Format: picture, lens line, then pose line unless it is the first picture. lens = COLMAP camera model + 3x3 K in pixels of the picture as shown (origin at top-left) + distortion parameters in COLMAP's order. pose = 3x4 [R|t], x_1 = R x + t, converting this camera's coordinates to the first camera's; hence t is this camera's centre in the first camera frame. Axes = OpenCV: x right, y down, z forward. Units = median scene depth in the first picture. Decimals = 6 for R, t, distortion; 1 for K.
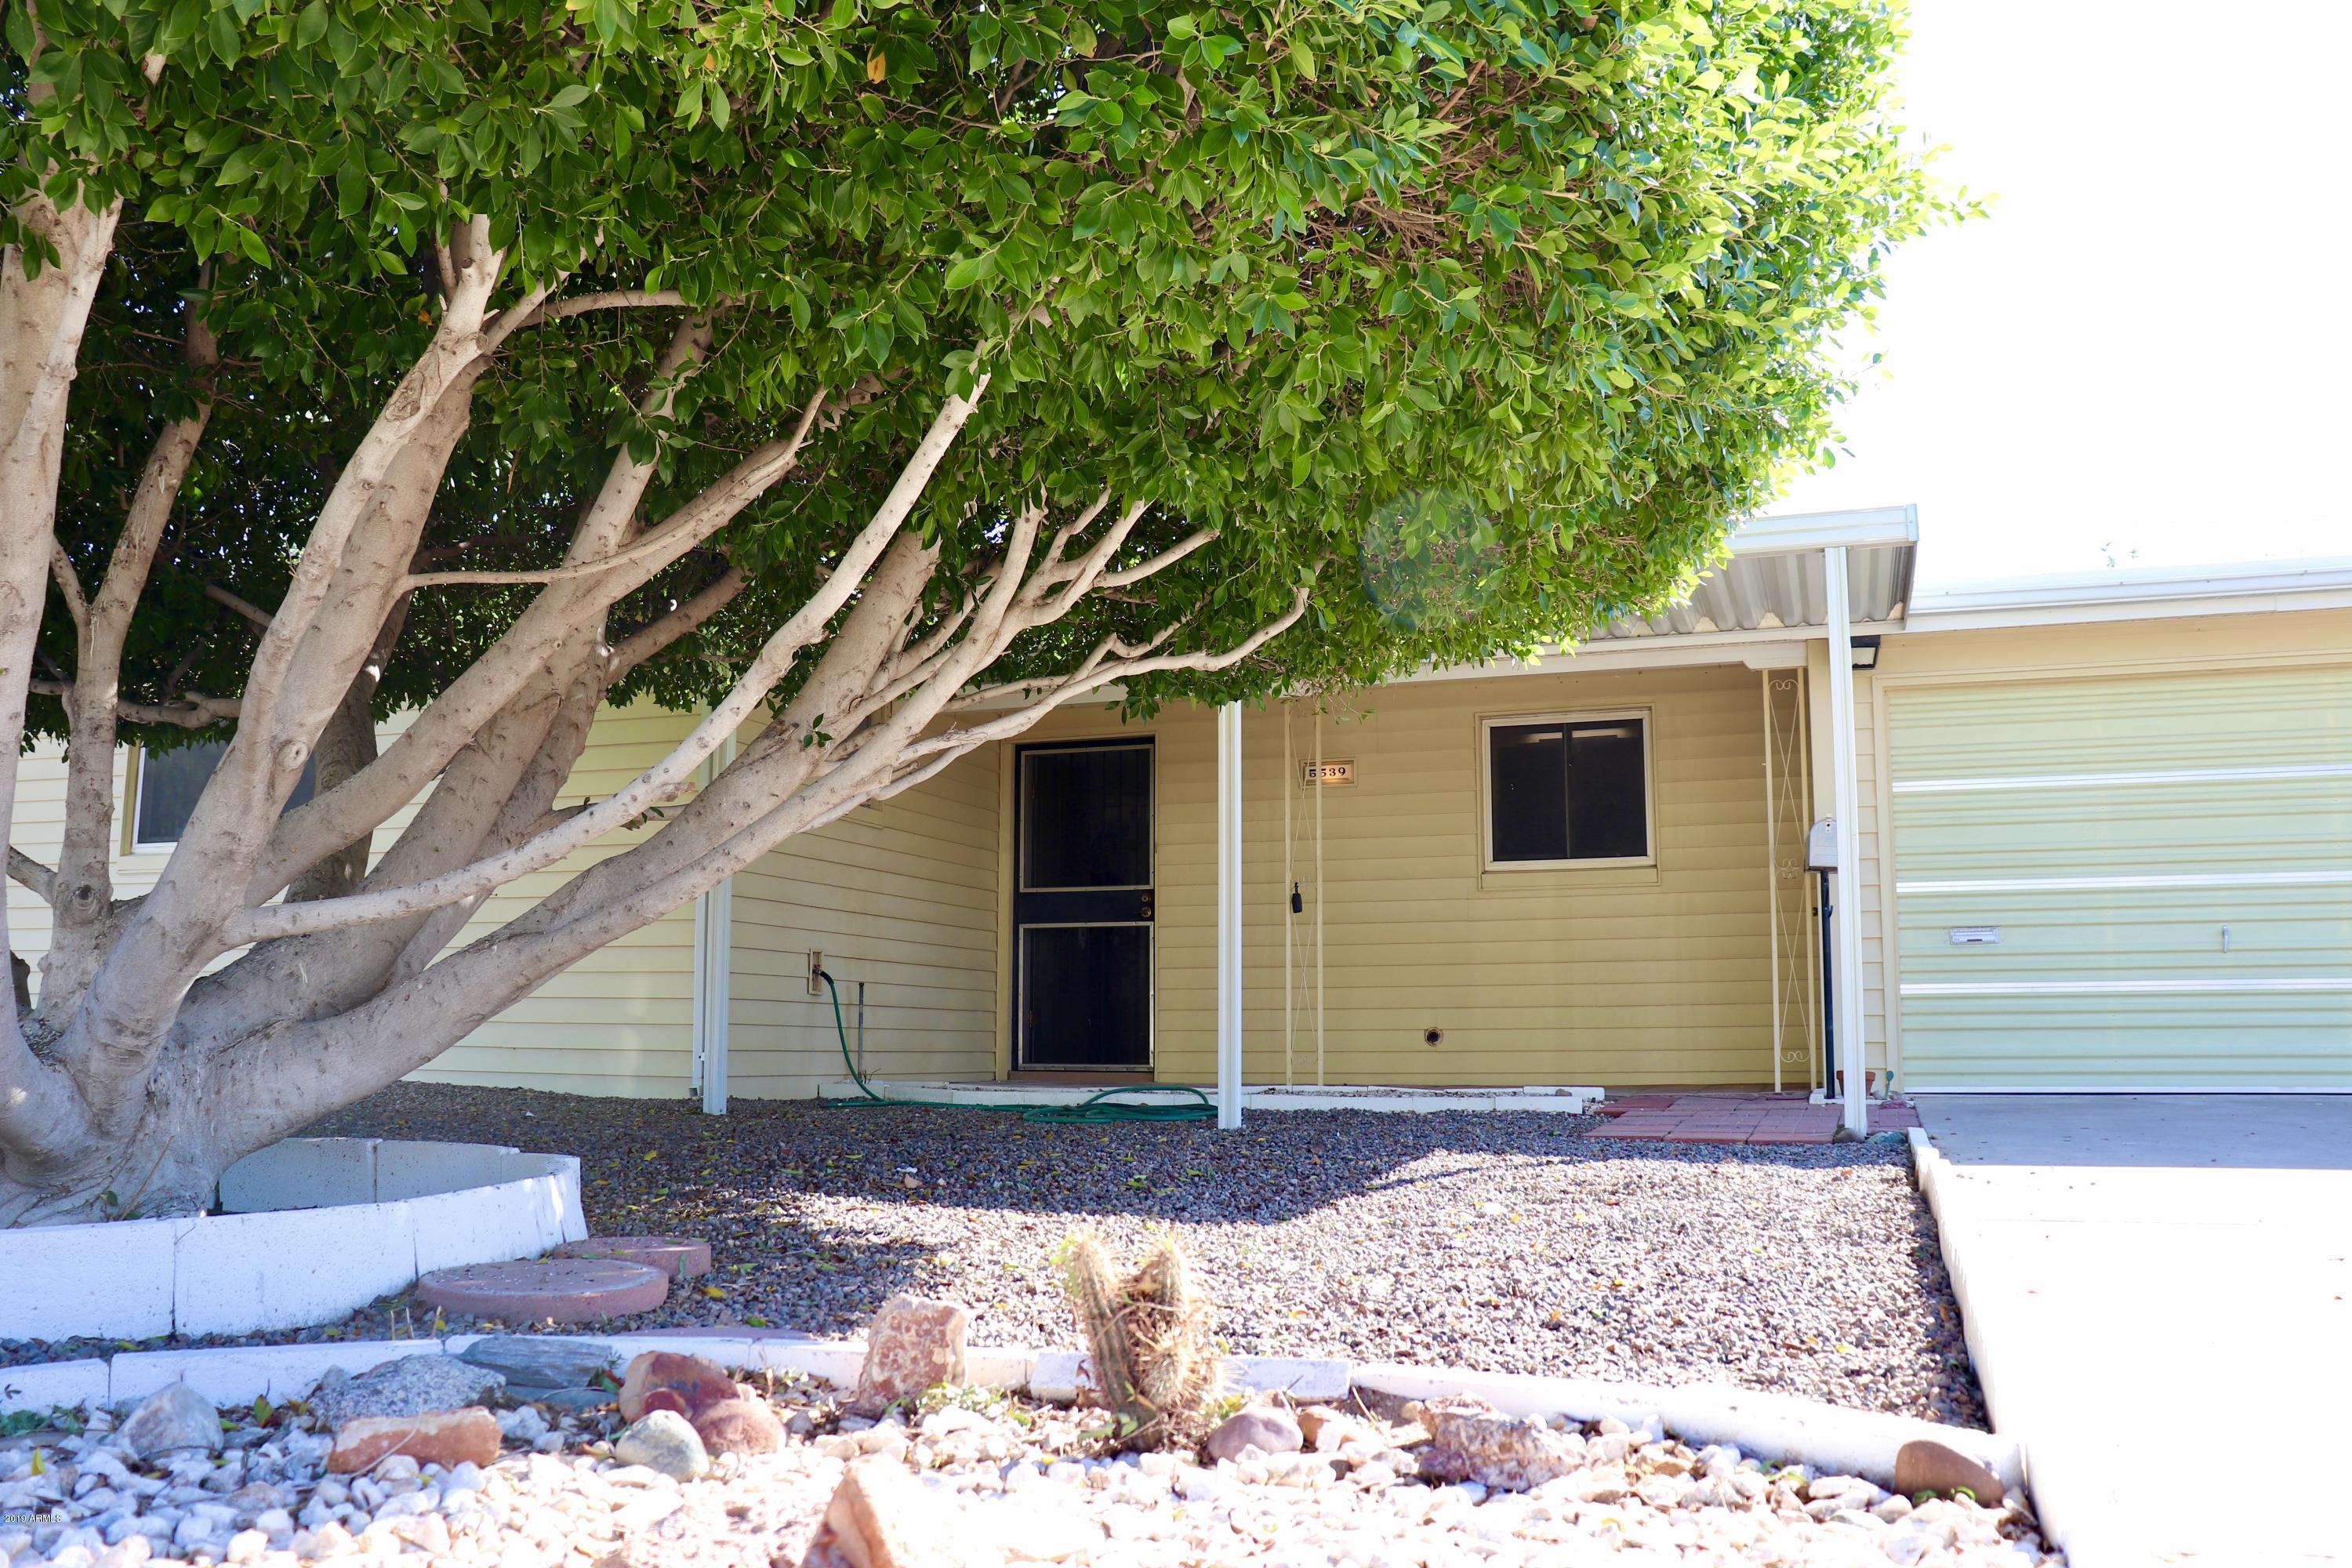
lens RADIAL K [[1959.1, 0, 1173.7], [0, 1959.1, 784.0], [0, 0, 1]] dist [-0.200840, 0.307792]
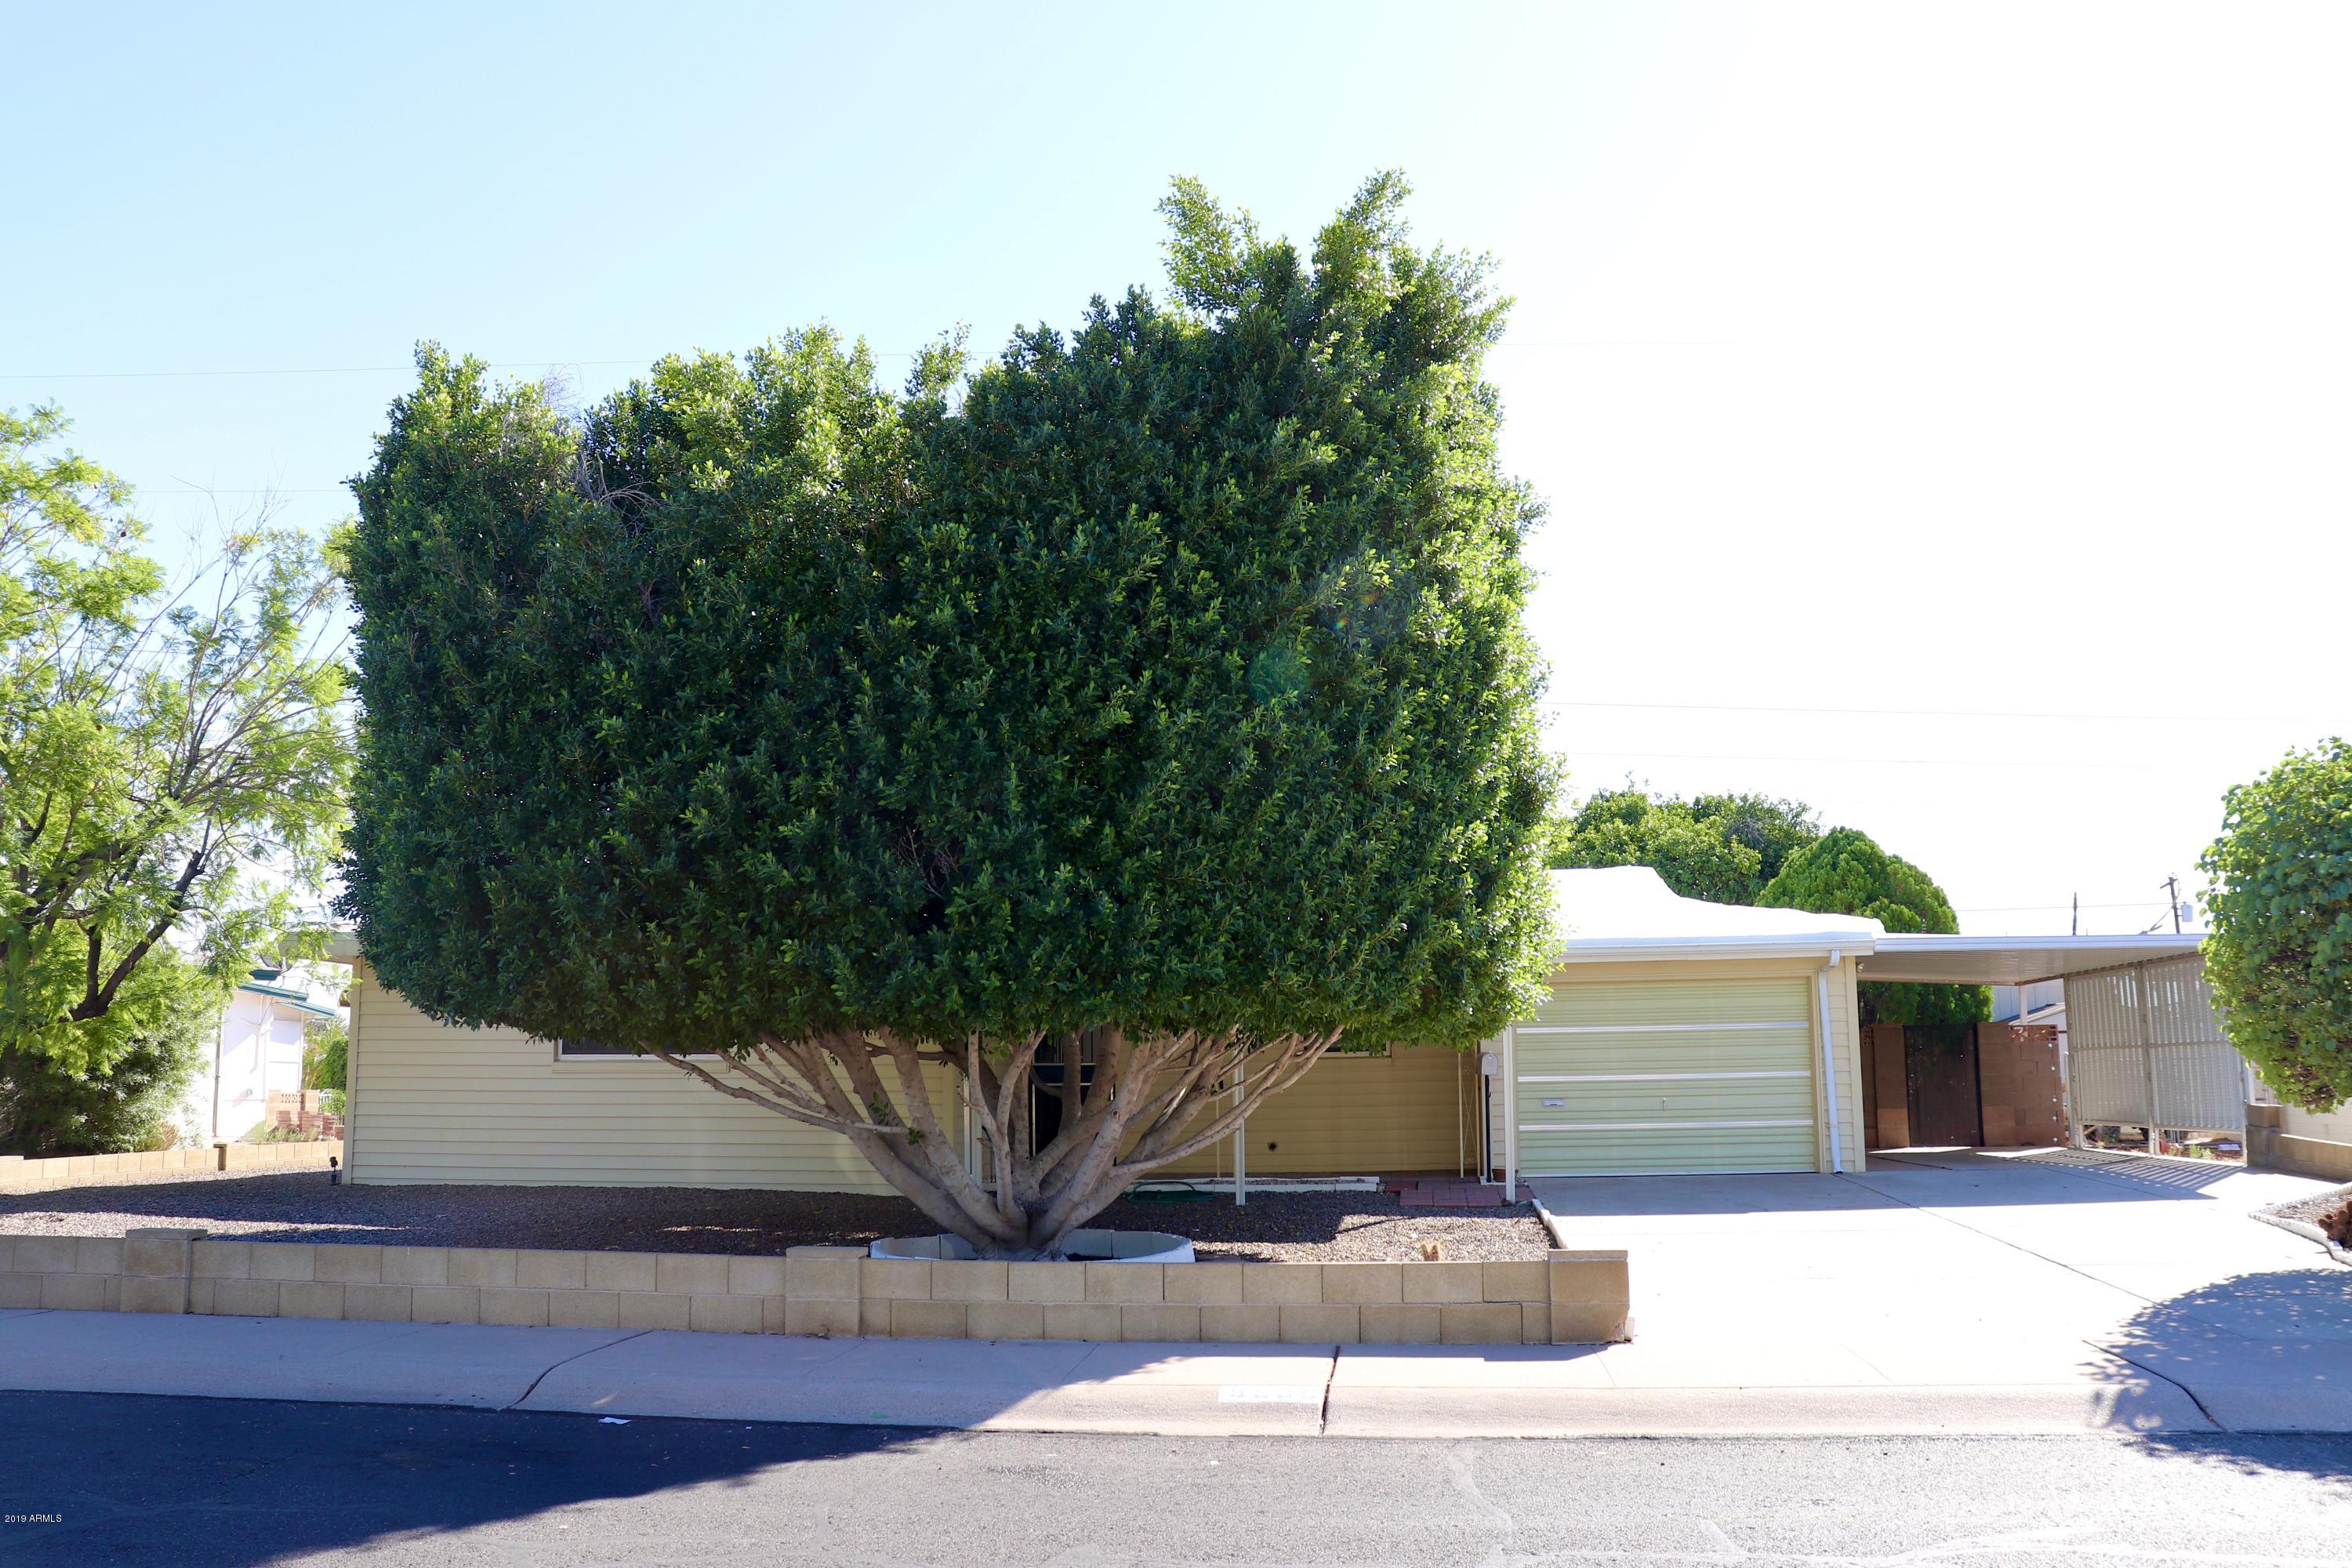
lens RADIAL K [[1947.8, 0, 1176.0], [0, 1947.8, 784.0], [0, 0, 1]] dist [-0.187586, 0.175977]
pose [[0.974016, 0.019554, 0.225634, -0.472219], [-0.016250, 0.999732, -0.016492, -0.229234], [-0.225896, 0.012397, 0.974073, -0.977935]]
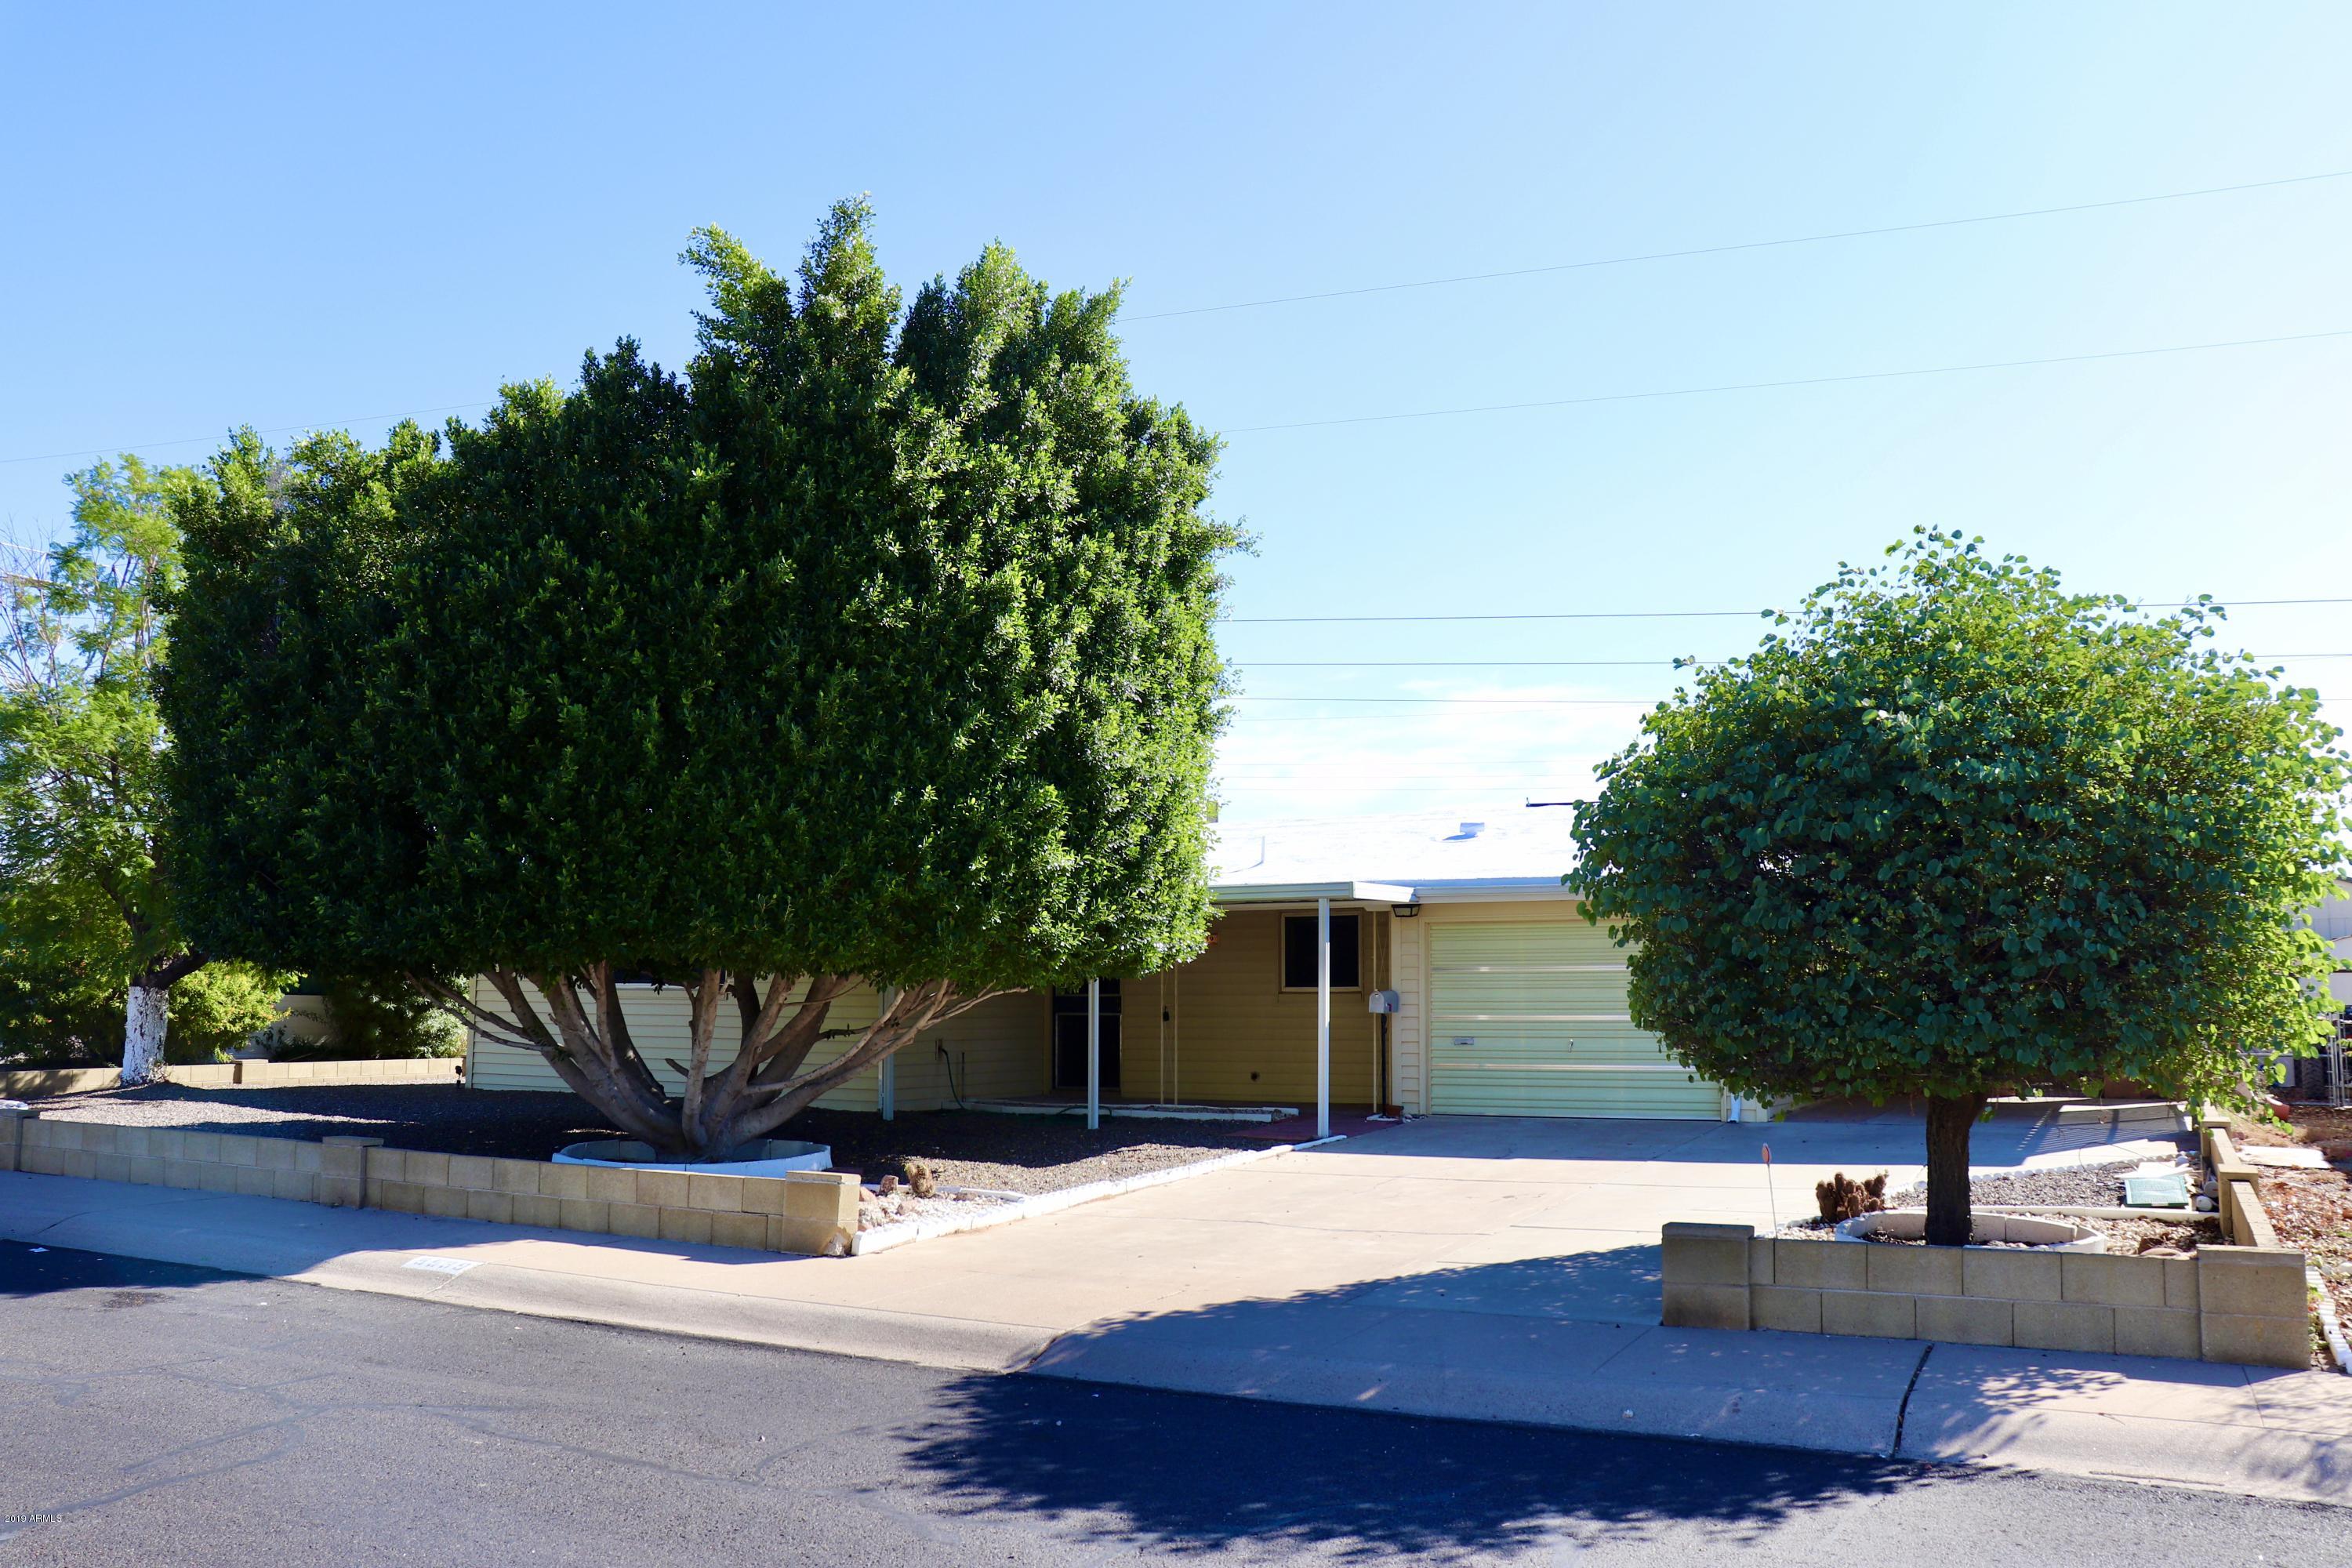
lens RADIAL K [[1937.5, 0, 1176.0], [0, 1937.5, 765.1], [0, 0, 1]] dist [-0.103931, 0.008544]
pose [[0.992509, -0.014904, -0.121261, 0.362787], [0.016623, 0.999775, 0.013173, -0.259433], [0.121038, -0.015090, 0.992533, -1.156589]]
